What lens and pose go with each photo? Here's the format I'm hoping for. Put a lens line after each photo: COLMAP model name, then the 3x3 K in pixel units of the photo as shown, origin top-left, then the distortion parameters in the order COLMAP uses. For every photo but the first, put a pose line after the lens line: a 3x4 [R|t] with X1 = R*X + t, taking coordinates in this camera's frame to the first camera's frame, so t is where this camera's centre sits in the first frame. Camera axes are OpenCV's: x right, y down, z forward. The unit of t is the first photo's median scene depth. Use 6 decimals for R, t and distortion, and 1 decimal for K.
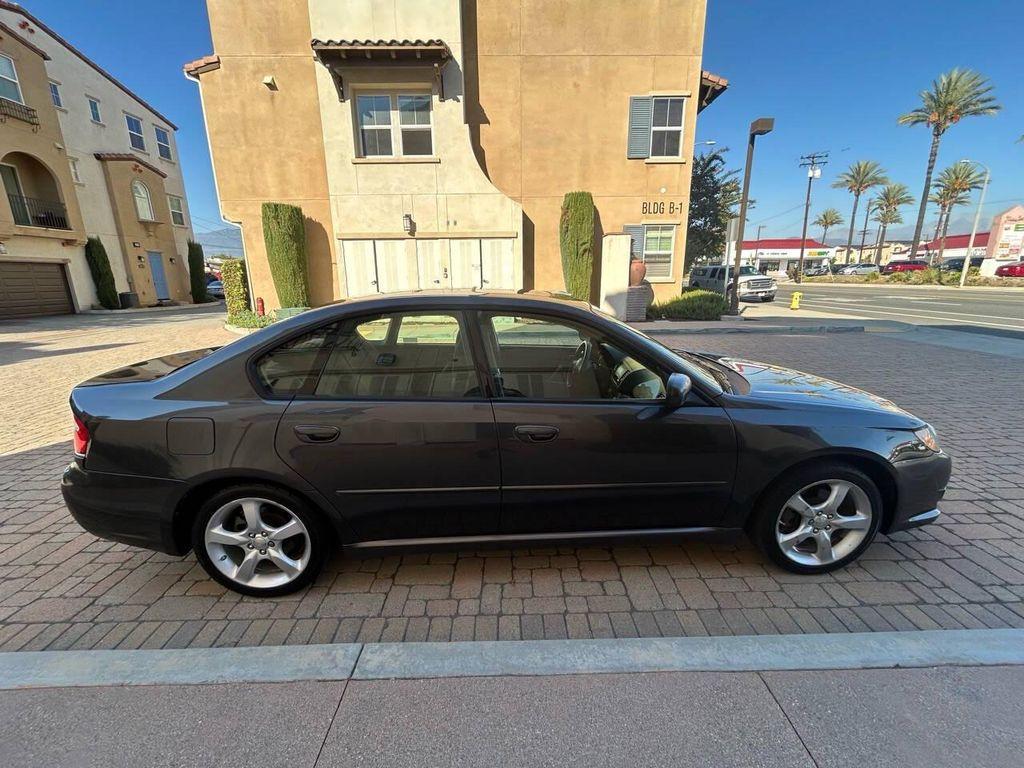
lens RADIAL K [[416.2, 0, 511.4], [0, 416.2, 380.8], [0, 0, 1]] dist [-0.001295, 0.000607]
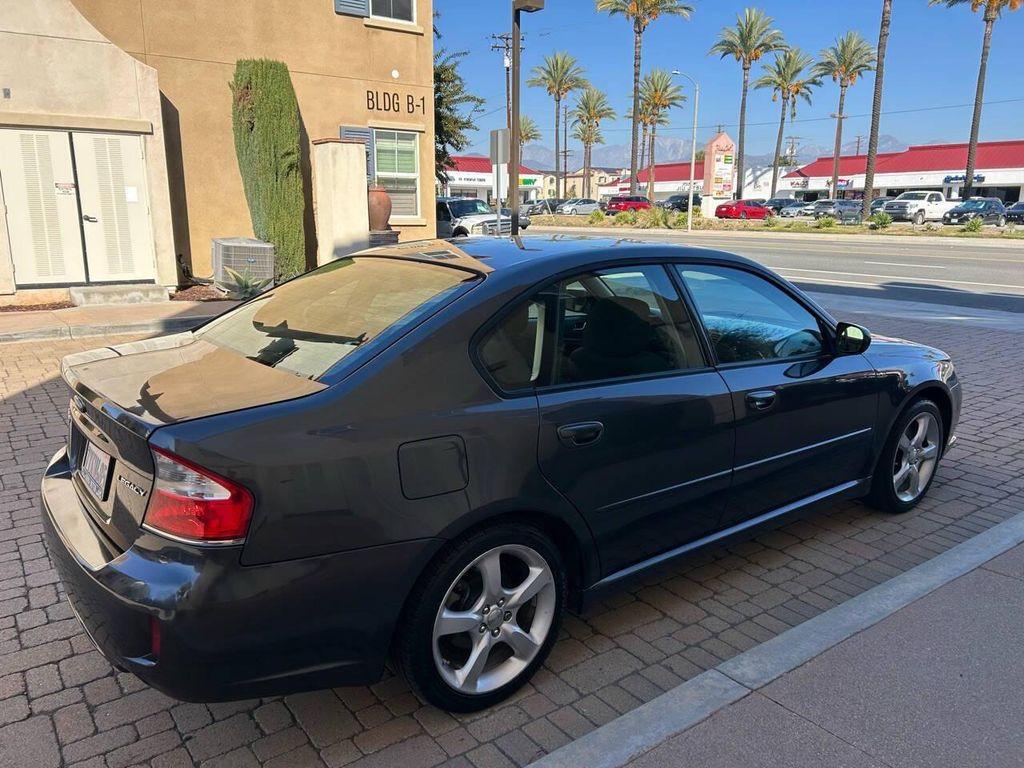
lens RADIAL K [[772.1, 0, 506.6], [0, 772.1, 385.4], [0, 0, 1]] dist [0.053010, -0.056048]
pose [[0.817114, -0.111847, 0.565521, -0.204317], [0.125829, 0.991948, 0.014375, 0.000825], [-0.562575, 0.059413, 0.824608, -0.009482]]
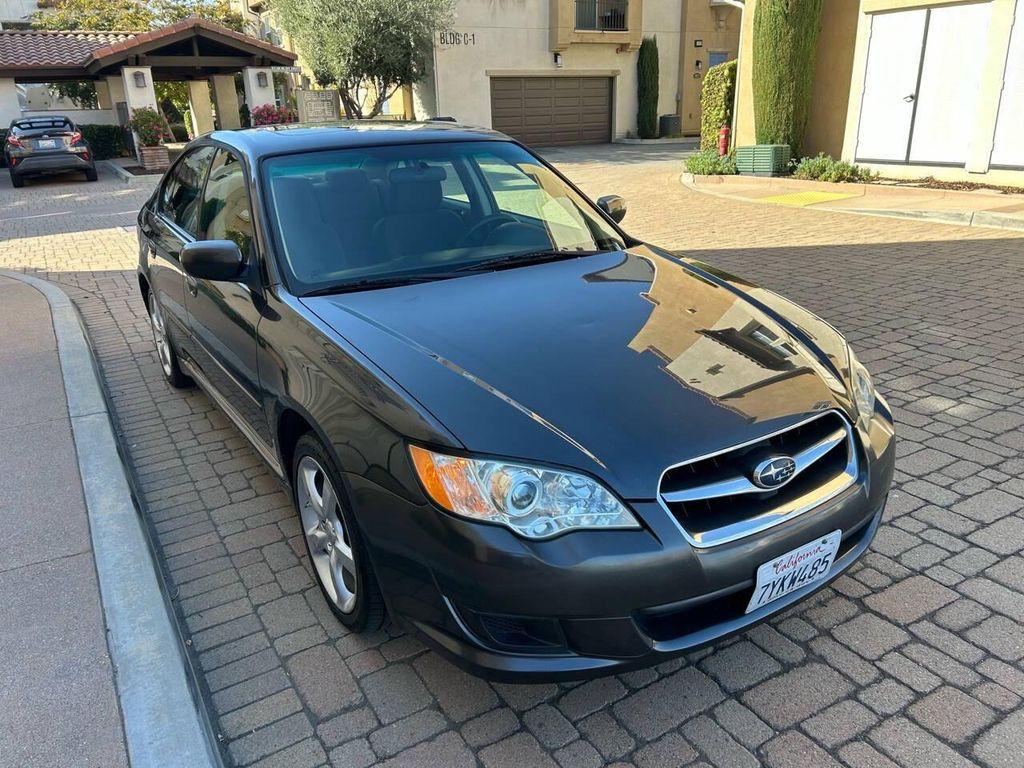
lens RADIAL K [[772.1, 0, 512.2], [0, 772.1, 386.8], [0, 0, 1]] dist [0.053010, -0.056048]
pose [[0.503650, 0.290411, -0.813632, 0.299452], [-0.184435, 0.956237, 0.227143, -0.029044], [0.843991, 0.035662, 0.535171, 0.105529]]
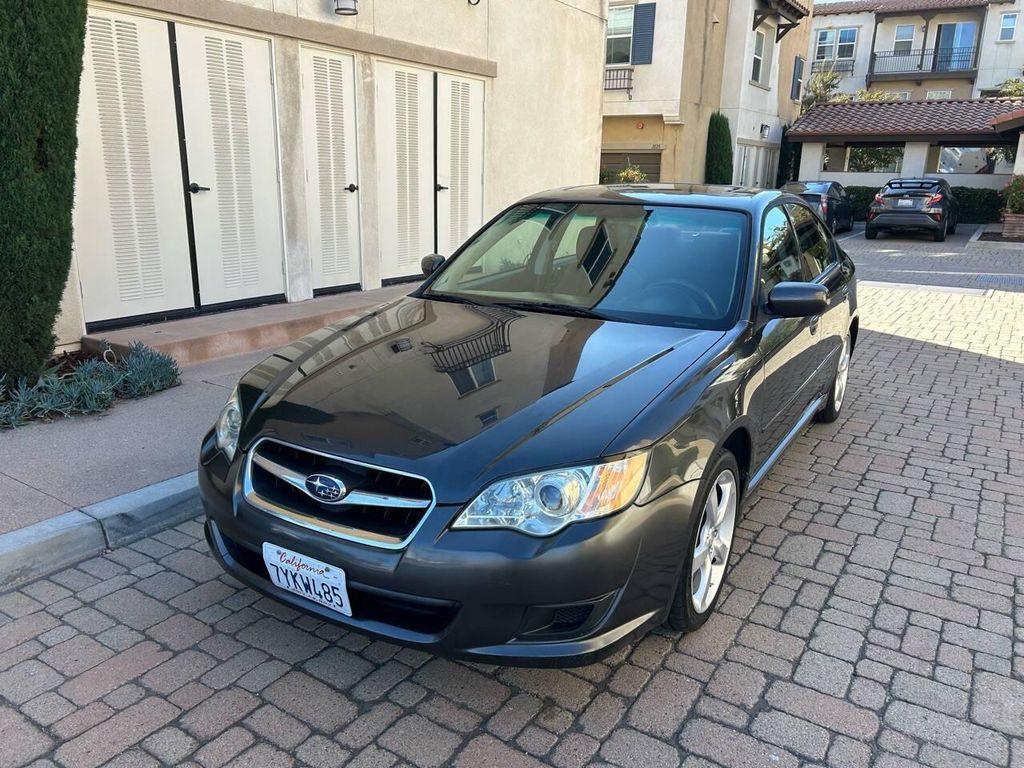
lens RADIAL K [[772.1, 0, 509.6], [0, 772.1, 386.9], [0, 0, 1]] dist [0.053010, -0.056048]
pose [[-0.551564, 0.220963, -0.804334, 0.317734], [-0.216931, 0.893097, 0.394106, -0.087390], [0.805430, 0.391860, -0.444666, 0.344047]]
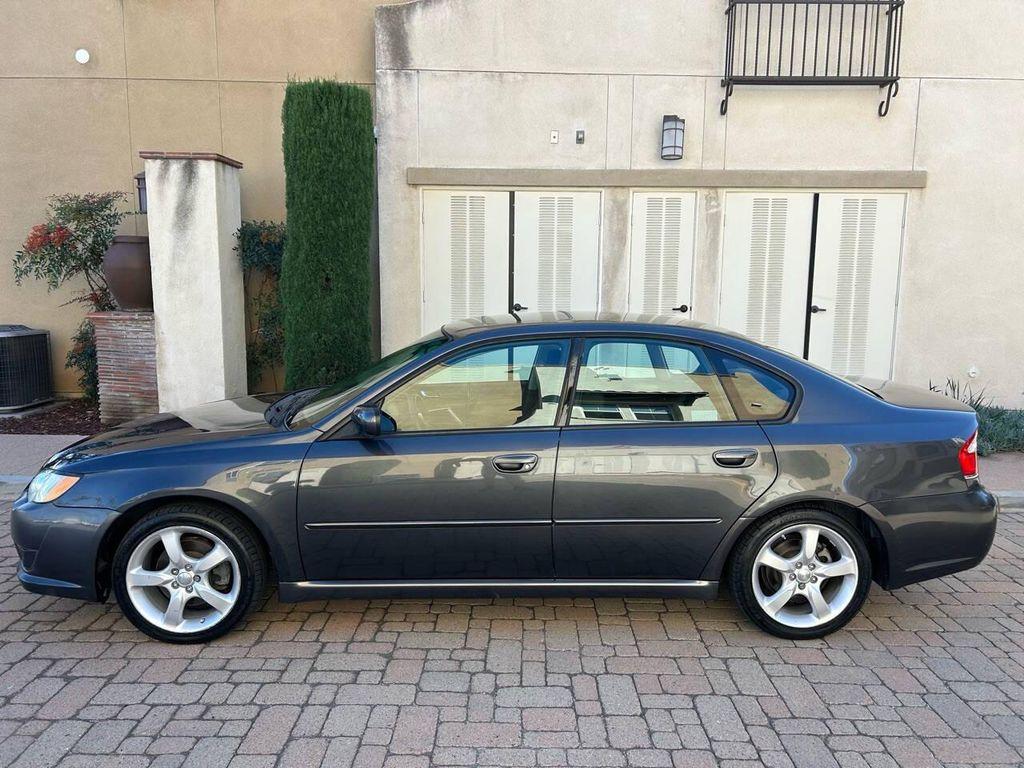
lens RADIAL K [[772.1, 0, 517.4], [0, 772.1, 383.5], [0, 0, 1]] dist [0.053010, -0.056048]
pose [[-0.999985, -0.000805, 0.005423, 0.000960], [0.001291, 0.926798, 0.375559, -0.147301], [-0.005329, 0.375560, -0.926783, 0.543471]]
